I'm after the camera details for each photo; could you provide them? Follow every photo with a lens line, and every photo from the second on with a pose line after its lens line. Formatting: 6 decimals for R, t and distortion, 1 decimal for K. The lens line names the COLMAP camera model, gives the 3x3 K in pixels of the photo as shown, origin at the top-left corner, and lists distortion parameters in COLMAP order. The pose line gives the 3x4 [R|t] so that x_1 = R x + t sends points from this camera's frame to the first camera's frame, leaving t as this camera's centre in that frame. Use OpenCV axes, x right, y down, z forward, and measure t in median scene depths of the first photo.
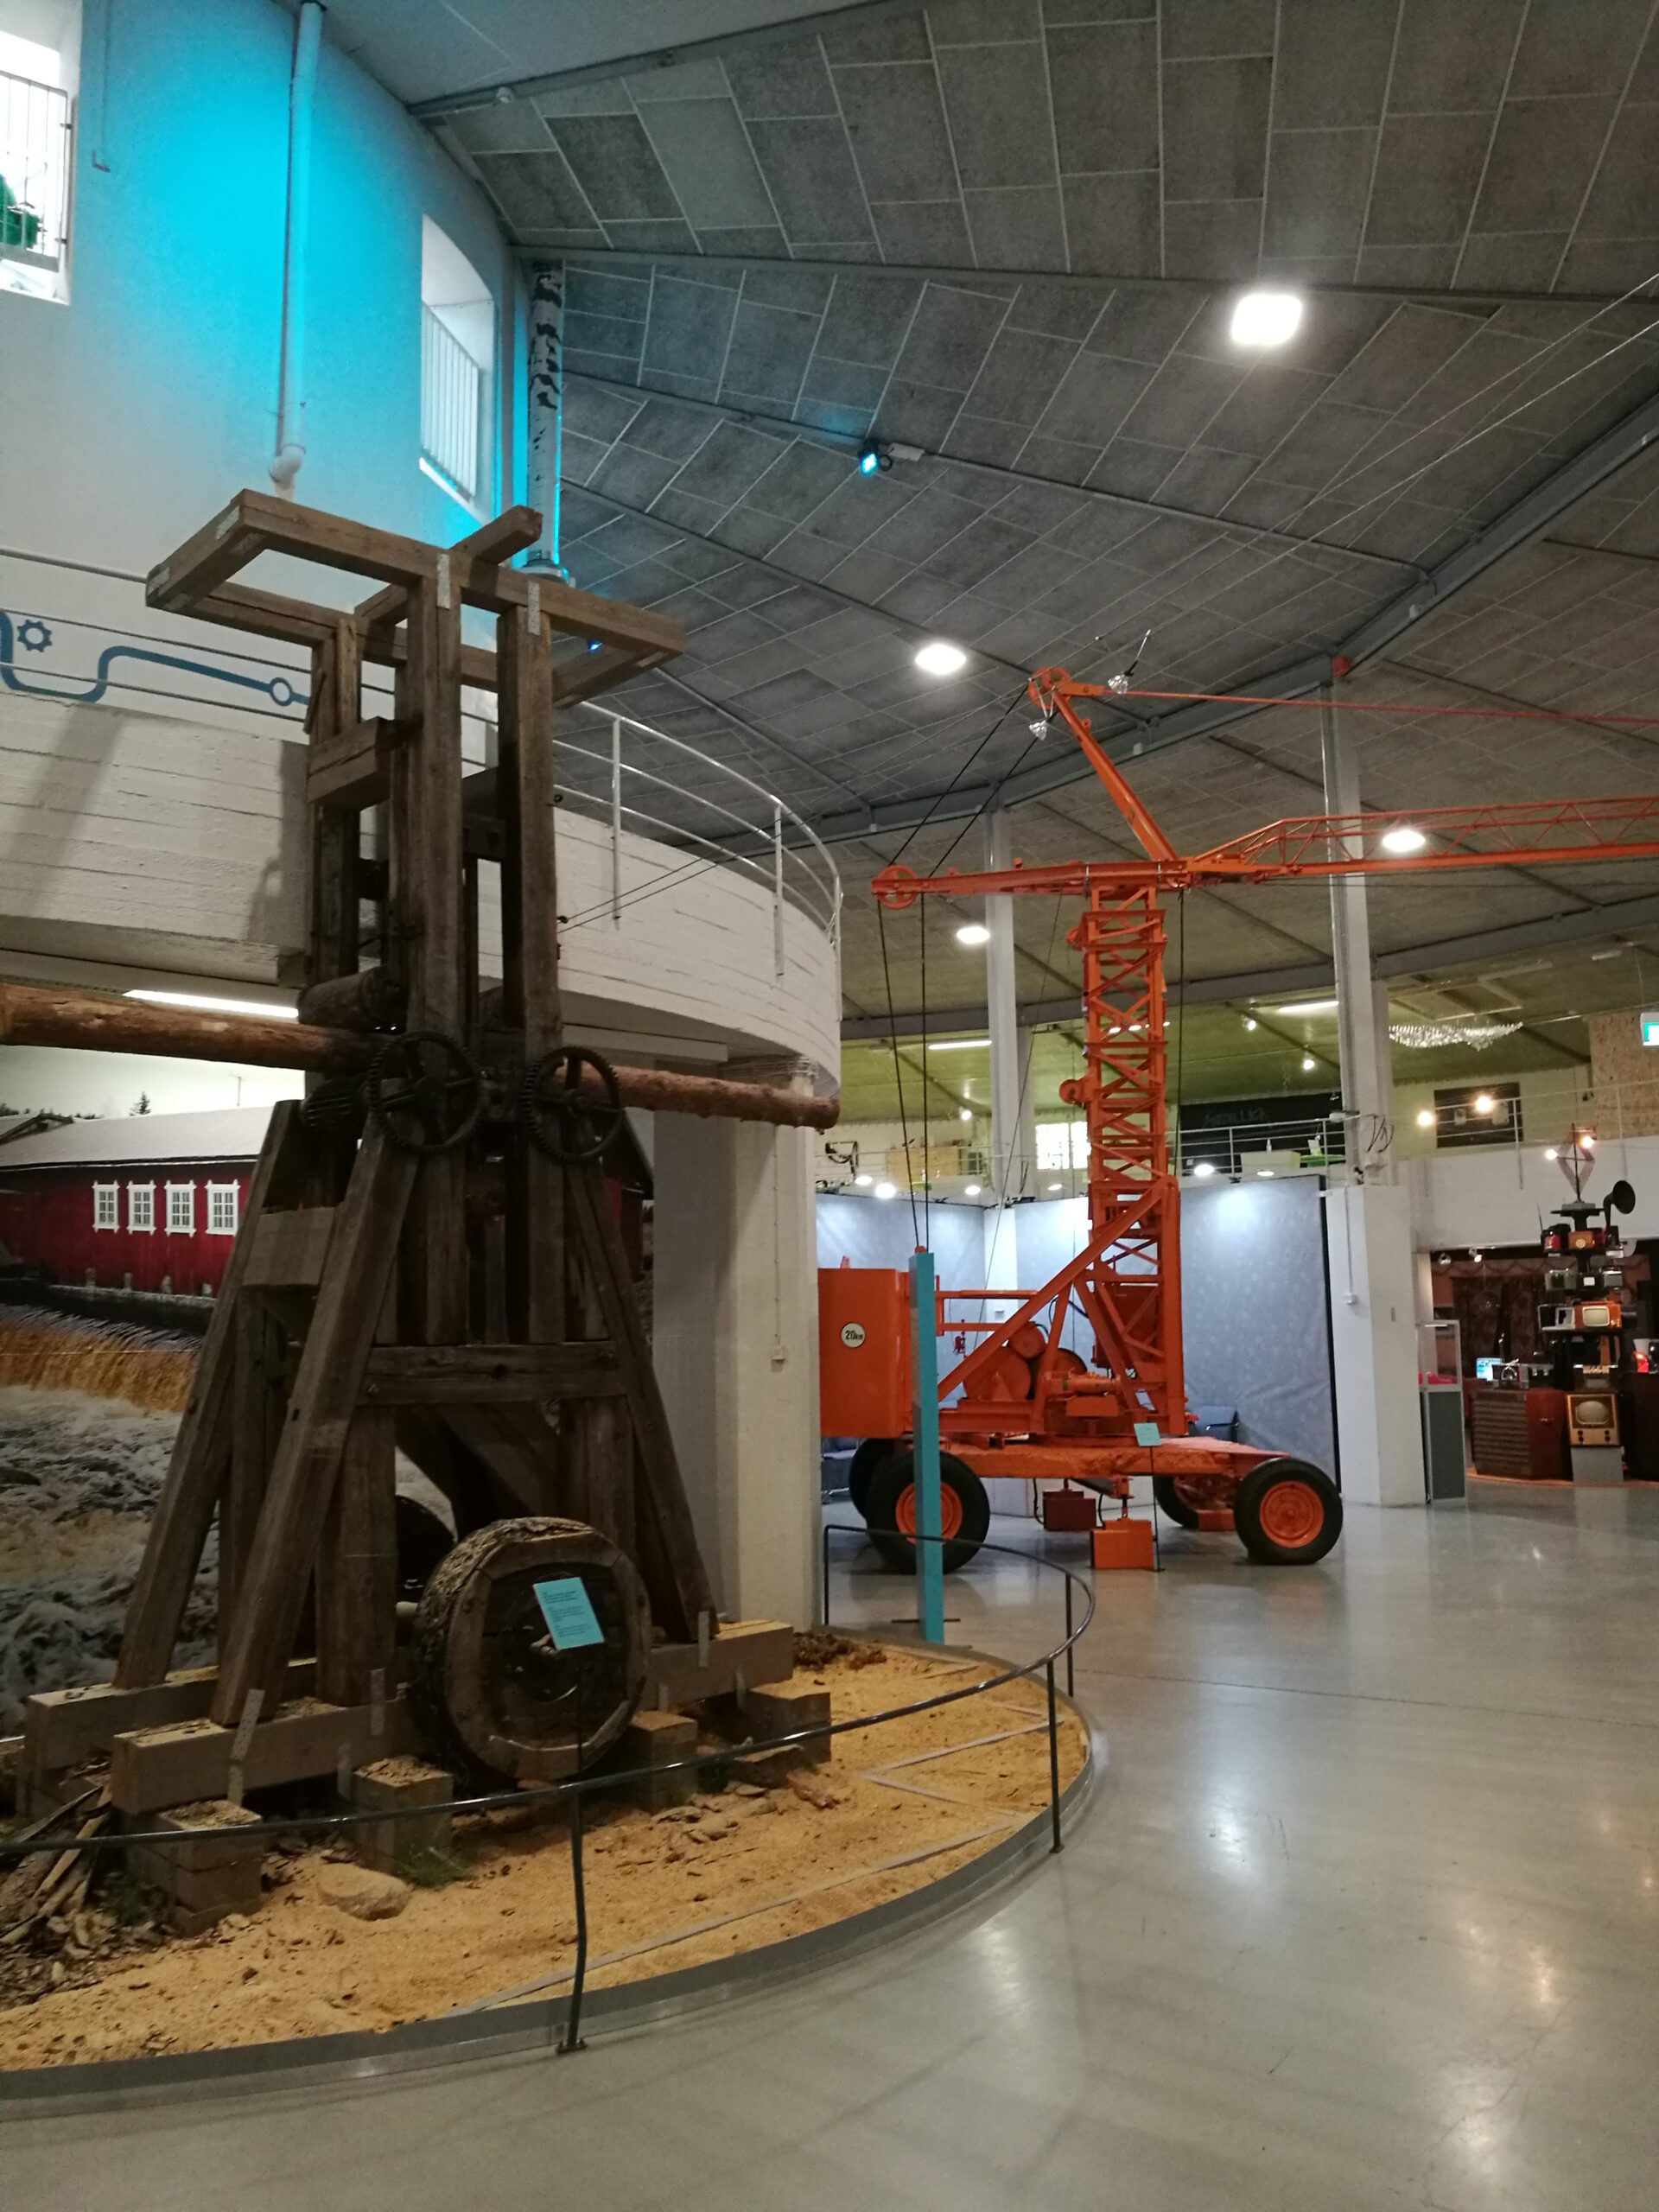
lens RADIAL K [[1744.4, 0, 829.5], [0, 1744.4, 1106.0], [0, 0, 1]] dist [-0.003870, -0.001745]
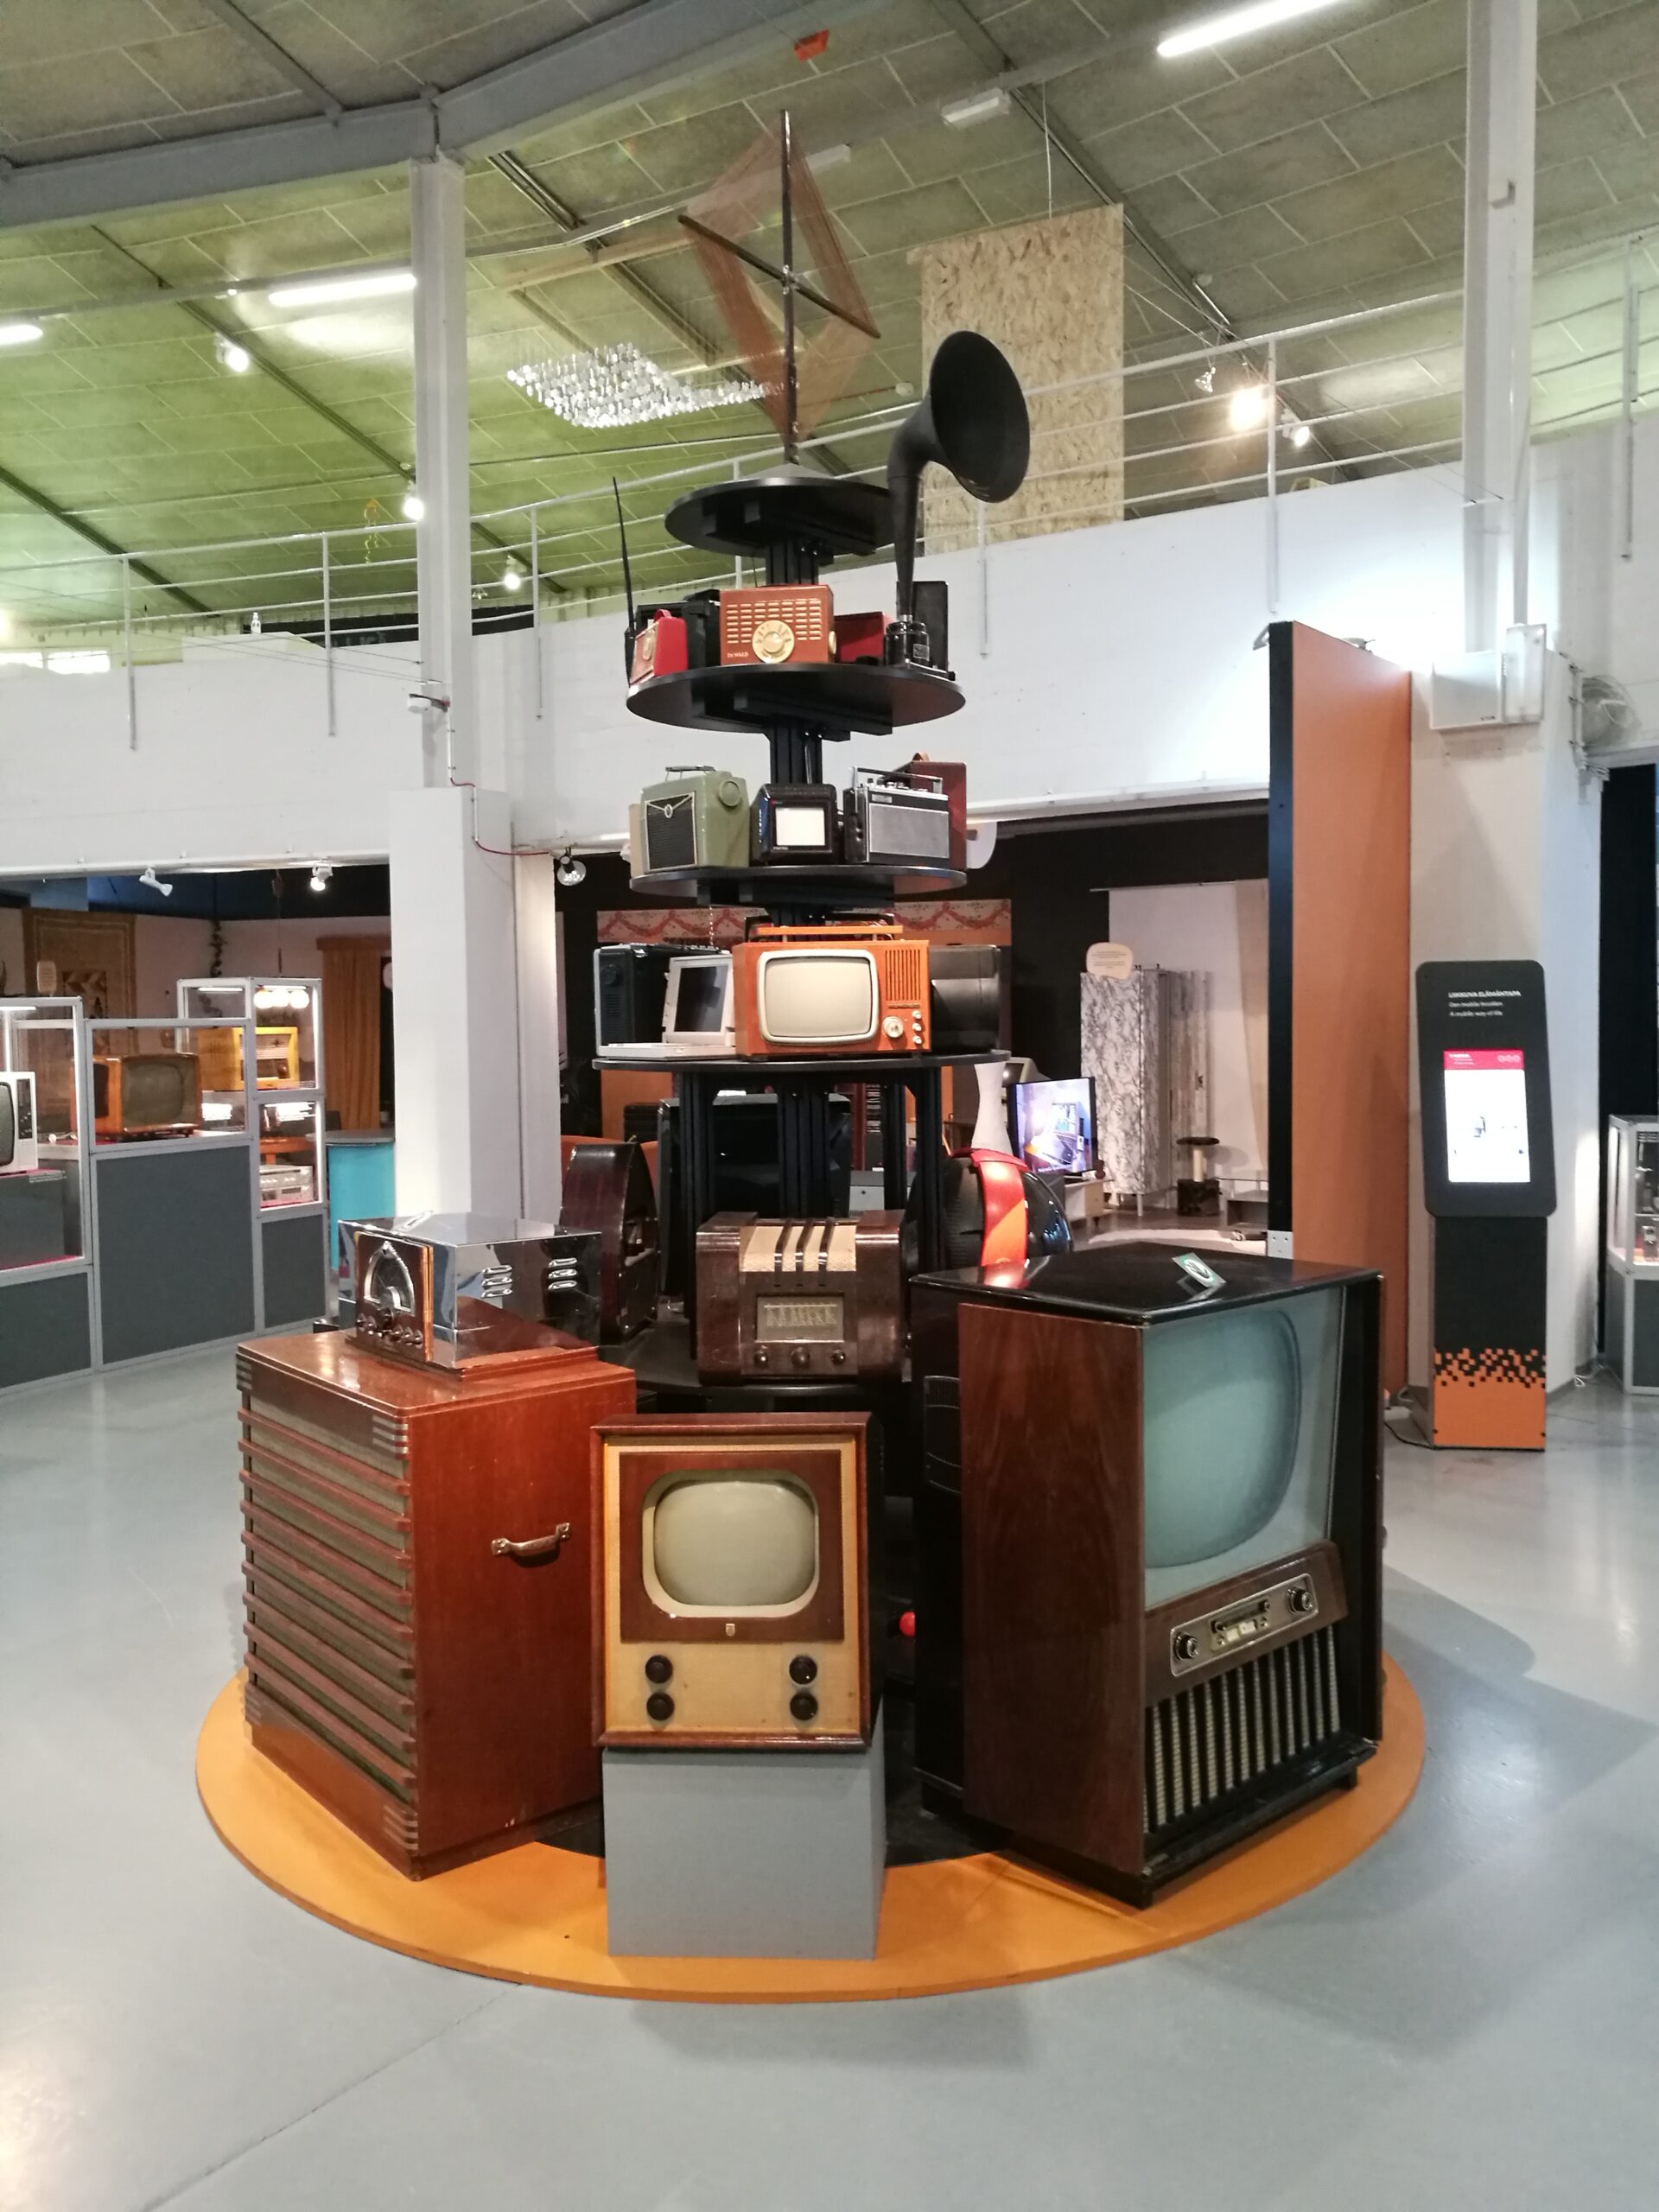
lens RADIAL K [[1744.4, 0, 829.5], [0, 1744.4, 1106.0], [0, 0, 1]] dist [-0.003870, -0.001745]
pose [[0.939809, -0.001103, 0.341700, 0.368039], [-0.057001, 0.985477, 0.159956, 0.099601], [-0.336913, -0.169805, 0.926097, 0.801846]]
